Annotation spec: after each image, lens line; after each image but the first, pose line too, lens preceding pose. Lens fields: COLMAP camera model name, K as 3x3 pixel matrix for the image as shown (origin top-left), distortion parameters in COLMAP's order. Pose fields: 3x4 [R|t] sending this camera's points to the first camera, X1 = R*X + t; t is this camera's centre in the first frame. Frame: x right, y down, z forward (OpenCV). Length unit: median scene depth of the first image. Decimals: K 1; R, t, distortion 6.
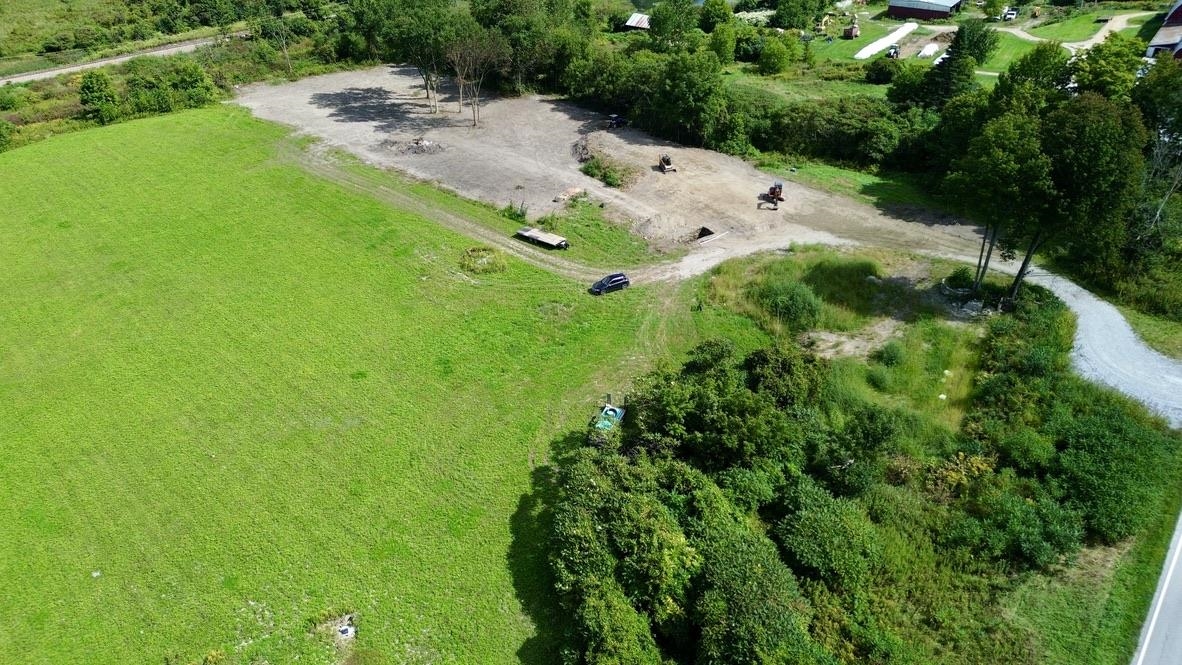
lens RADIAL K [[830.3, 0, 592.8], [0, 830.3, 336.1], [0, 0, 1]] dist [0.079358, -0.076901]
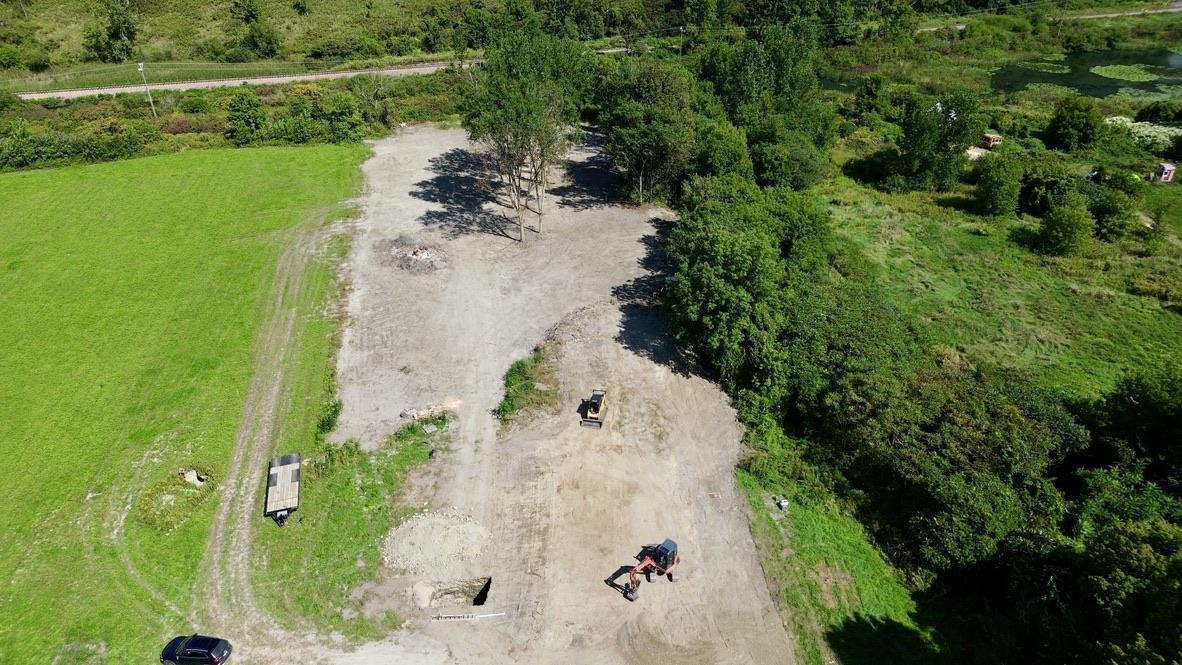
lens RADIAL K [[830.3, 0, 588.7], [0, 830.3, 344.3], [0, 0, 1]] dist [0.079358, -0.076901]
pose [[0.833883, 0.292270, -0.468206, 0.339180], [-0.290406, 0.953709, 0.078121, -0.287729], [0.469365, 0.070826, 0.880159, 0.460988]]
